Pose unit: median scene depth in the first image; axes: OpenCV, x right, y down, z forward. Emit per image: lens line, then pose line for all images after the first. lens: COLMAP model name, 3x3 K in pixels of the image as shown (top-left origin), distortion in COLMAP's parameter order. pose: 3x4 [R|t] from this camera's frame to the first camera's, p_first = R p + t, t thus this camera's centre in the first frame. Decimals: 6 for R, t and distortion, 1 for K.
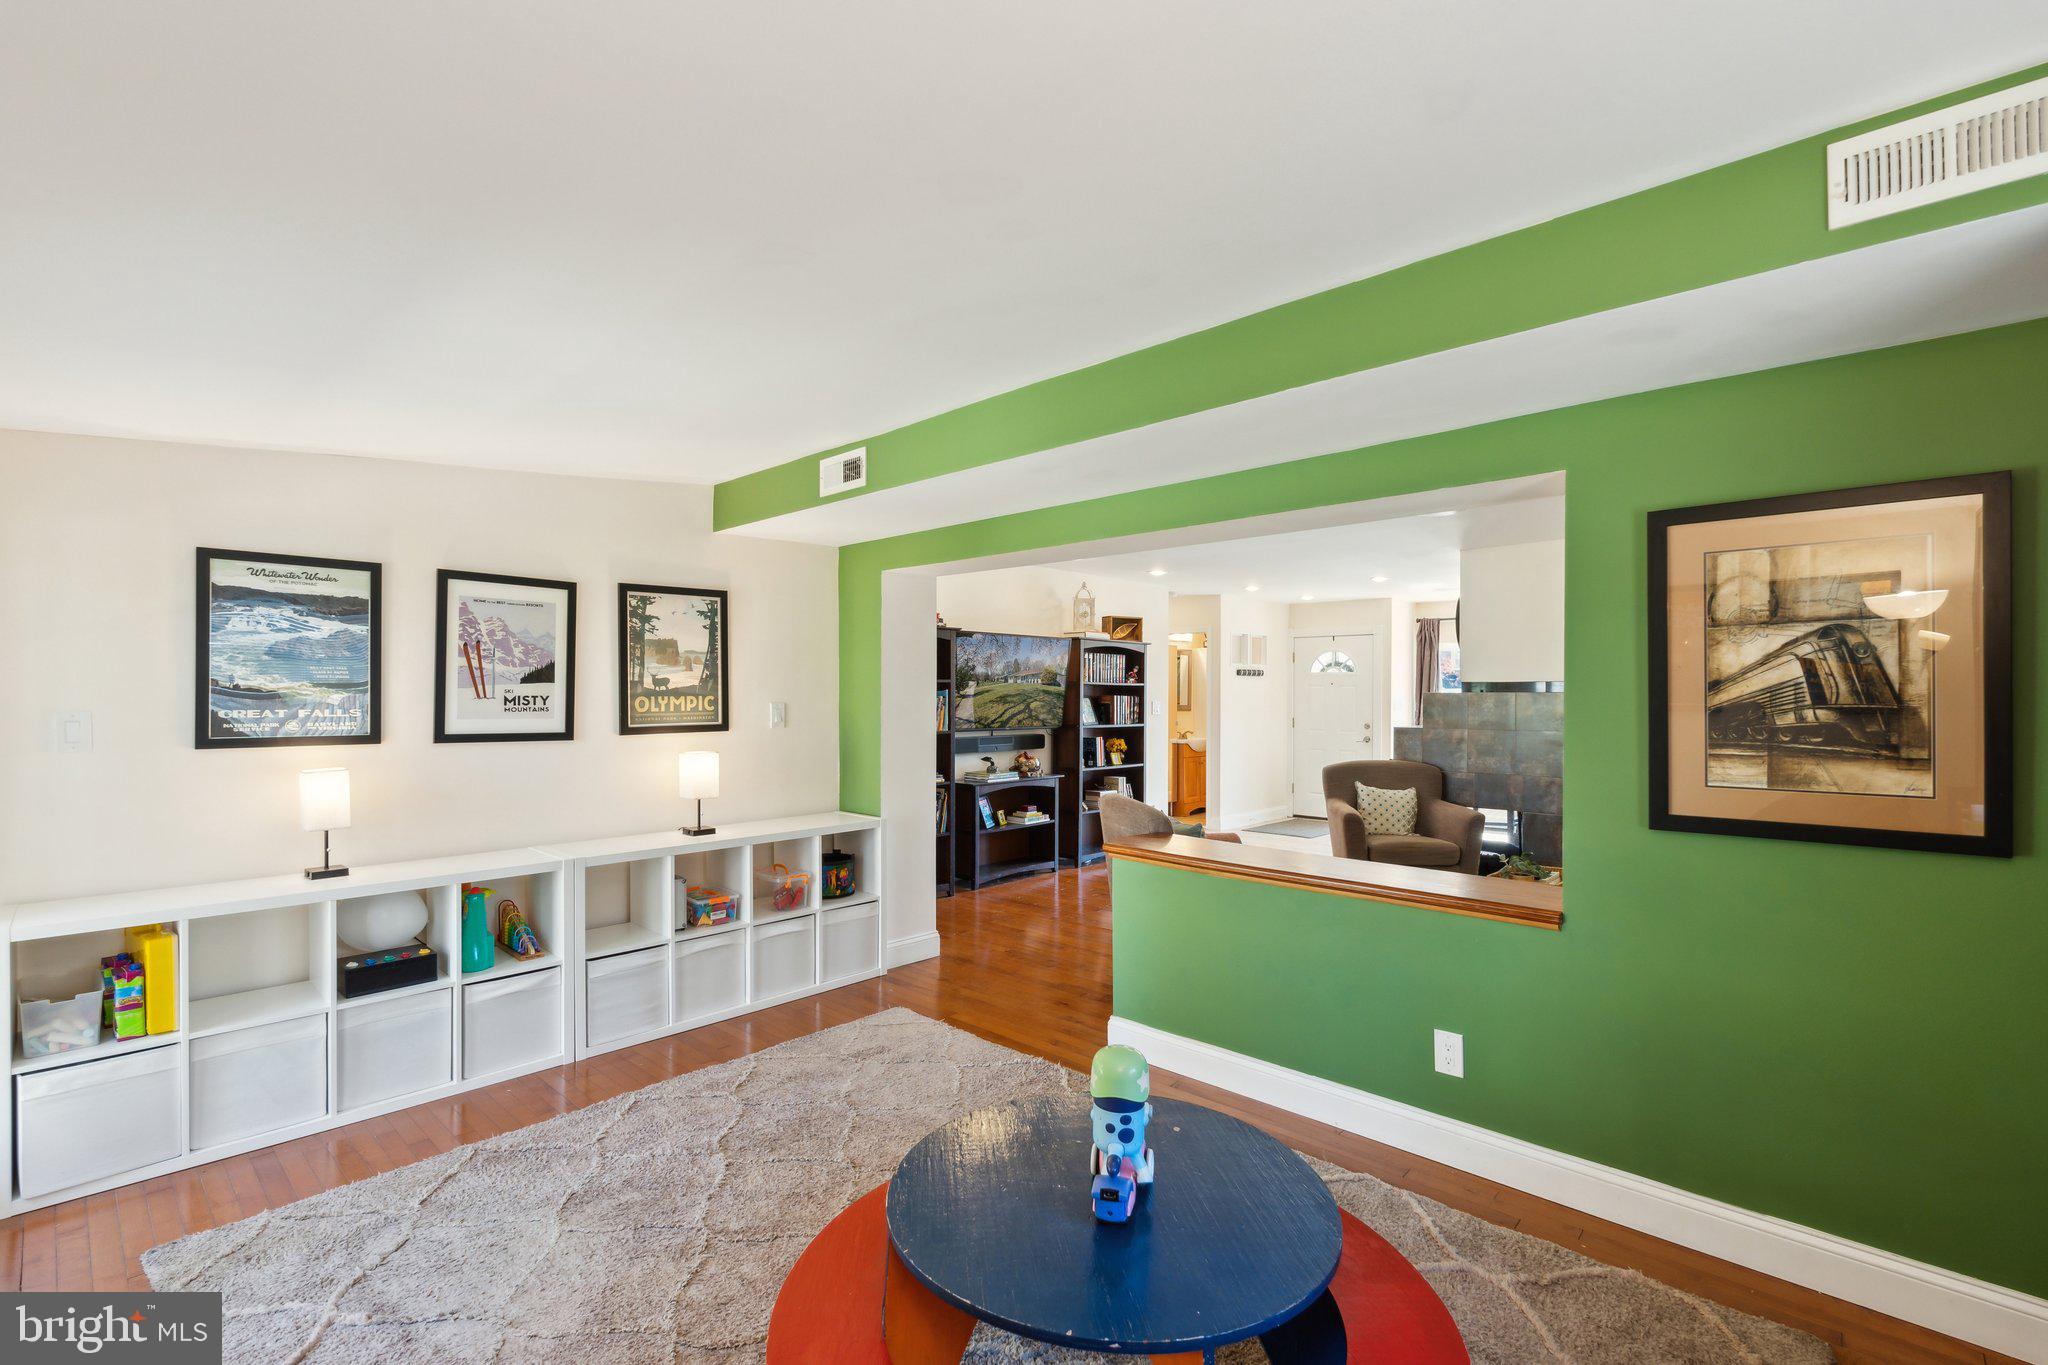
lens RADIAL K [[905.4, 0, 1029.5], [0, 905.4, 687.3], [0, 0, 1]] dist [-0.001568, -0.000493]
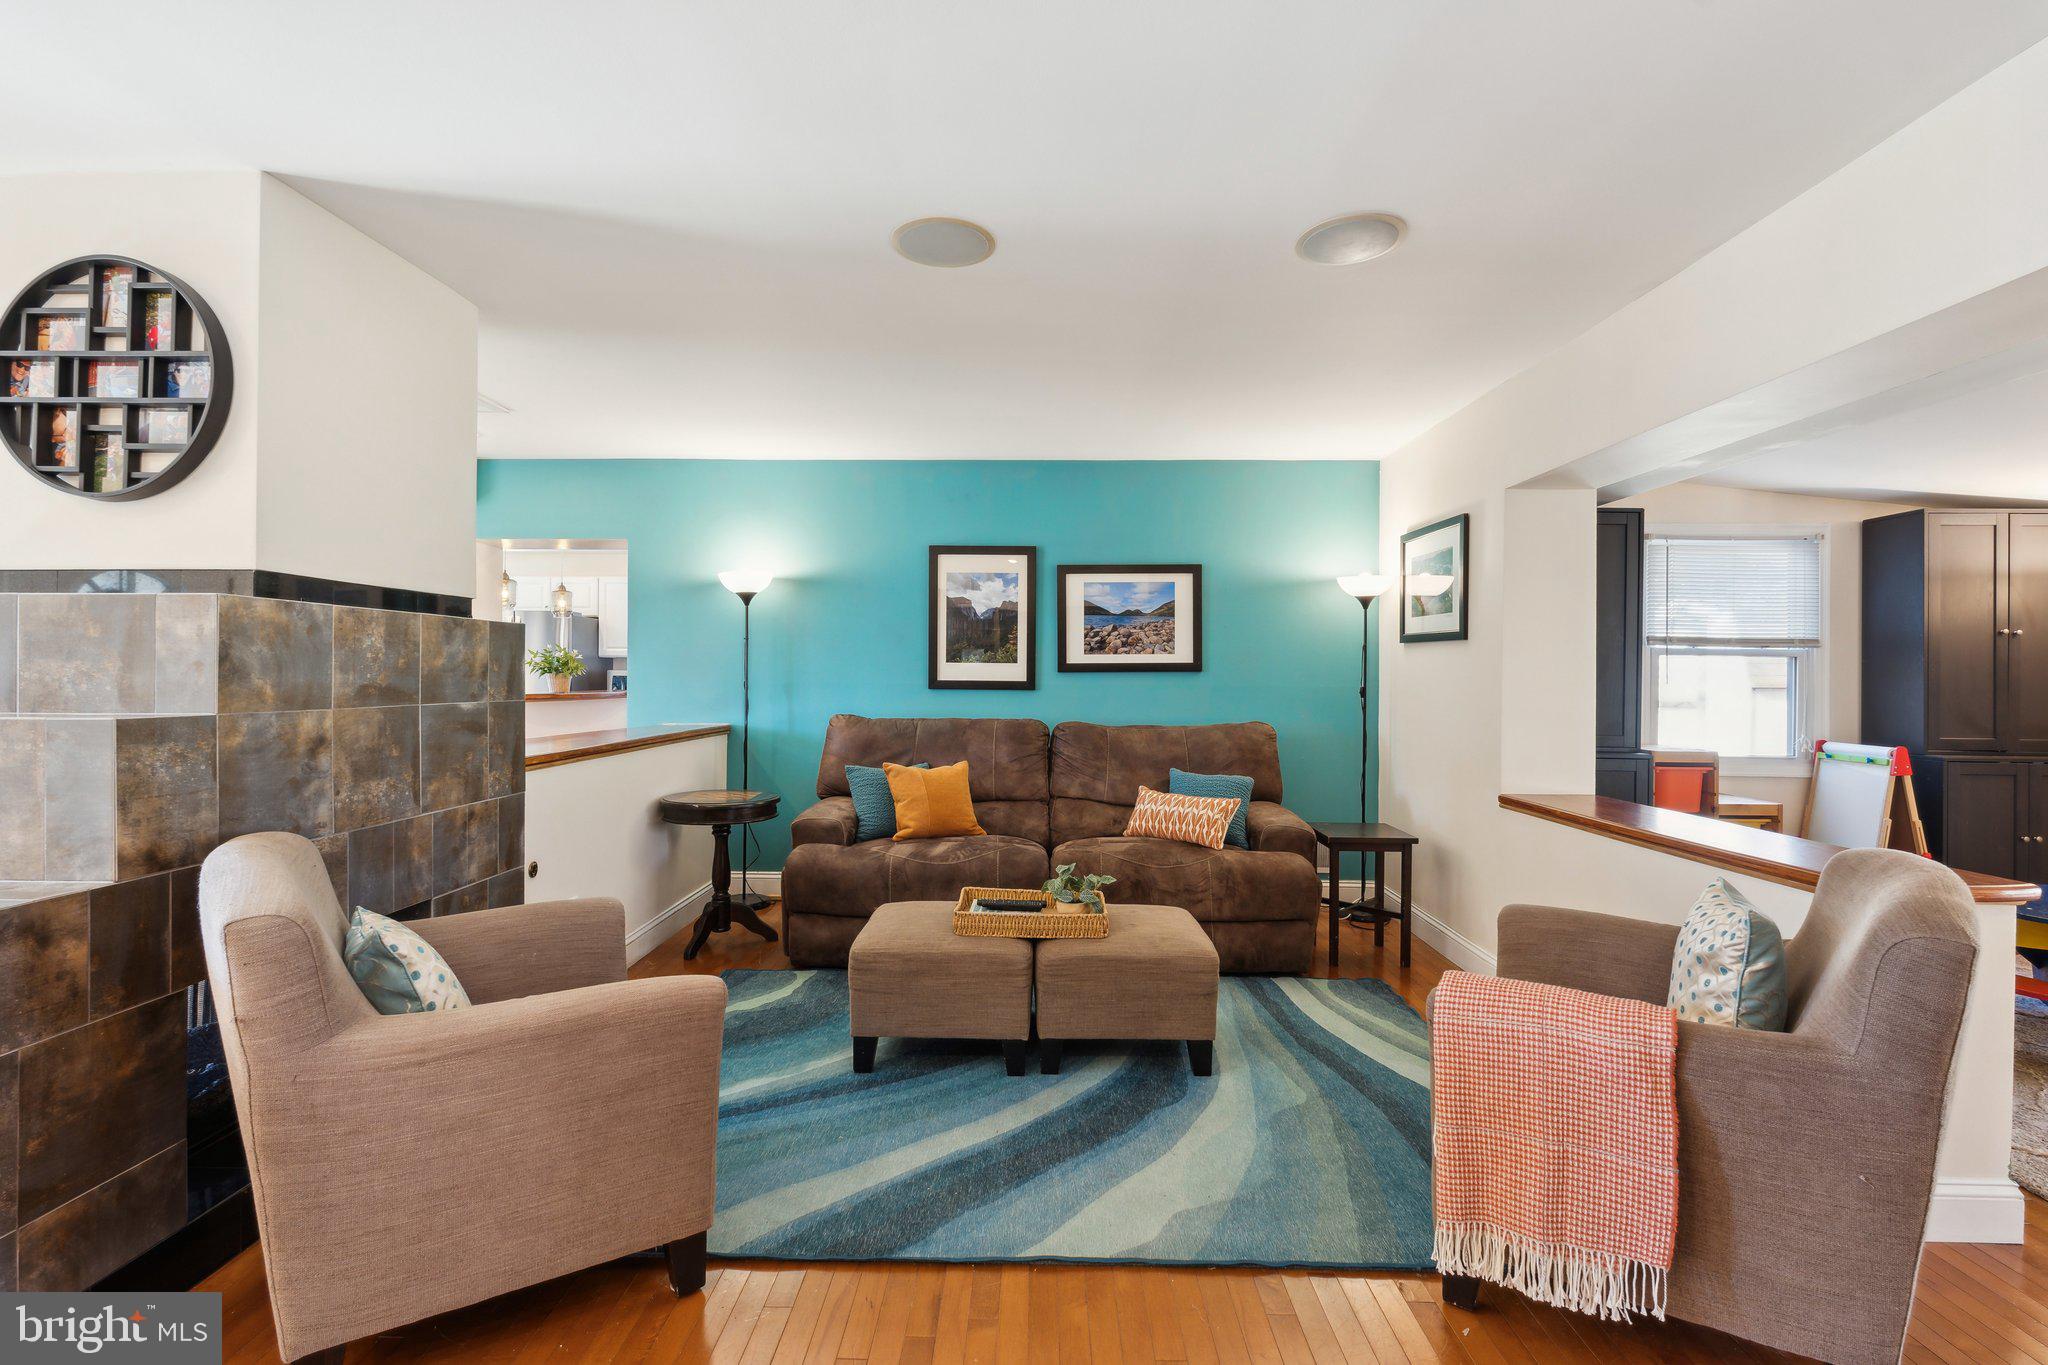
lens RADIAL K [[905.4, 0, 1013.1], [0, 905.4, 659.0], [0, 0, 1]] dist [-0.001568, -0.000493]
pose [[-0.679086, 0.006944, 0.734025, 0.051892], [-0.013780, 0.999658, -0.022206, 0.031162], [-0.733929, -0.025195, -0.678759, 1.041588]]
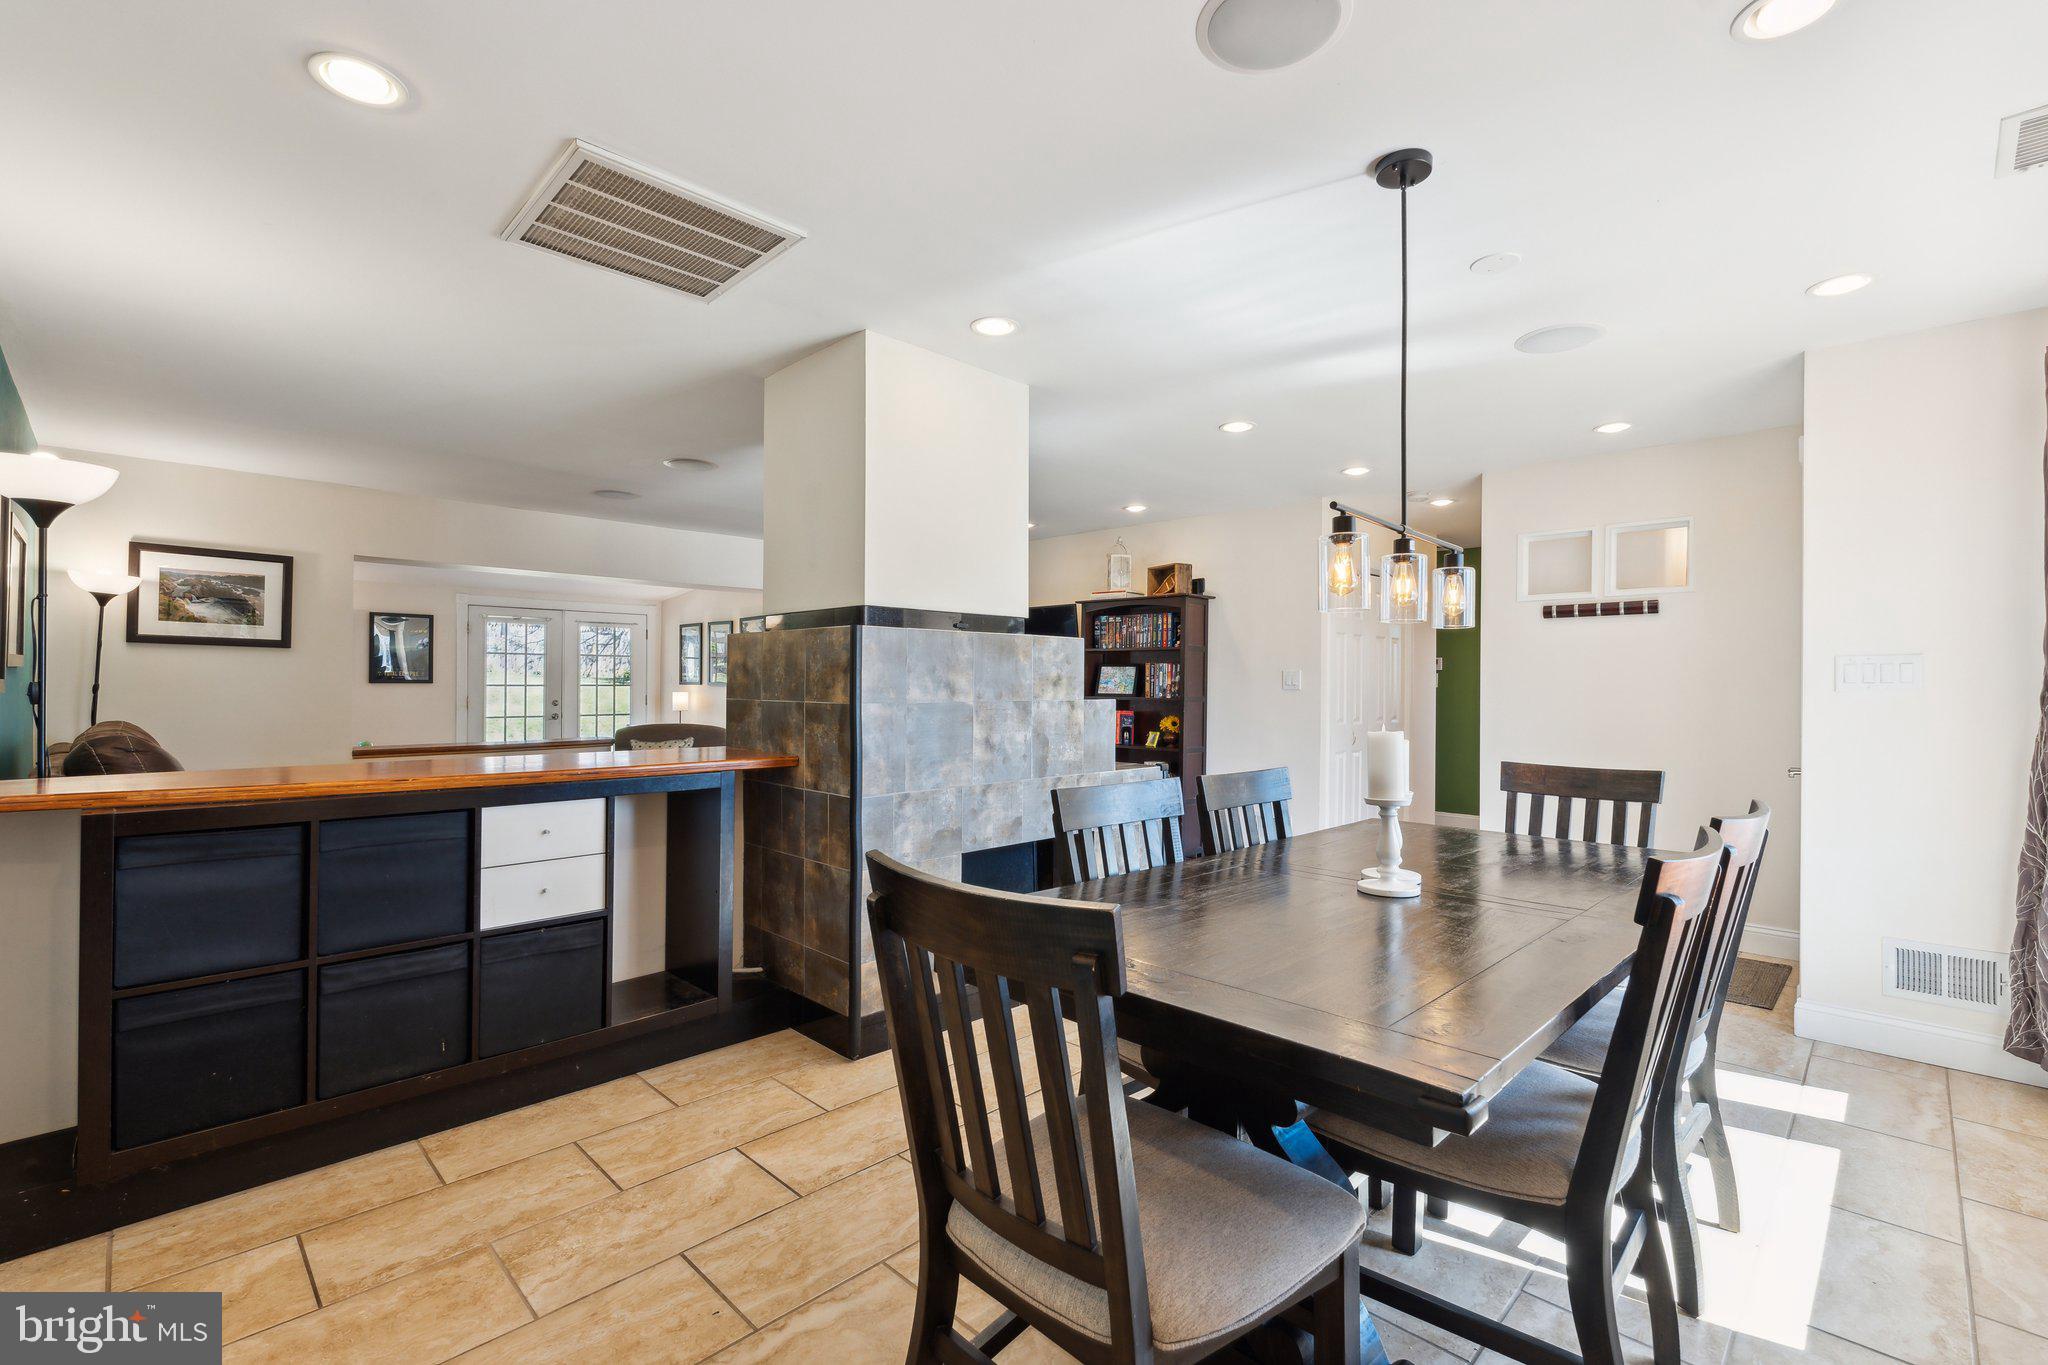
lens RADIAL K [[905.4, 0, 1007.3], [0, 905.4, 679.8], [0, 0, 1]] dist [-0.001568, -0.000493]
pose [[-0.020270, -0.008331, -0.999760, 1.153269], [0.002801, 0.999961, -0.008389, 0.039286], [0.999791, -0.002970, -0.020246, 1.095654]]
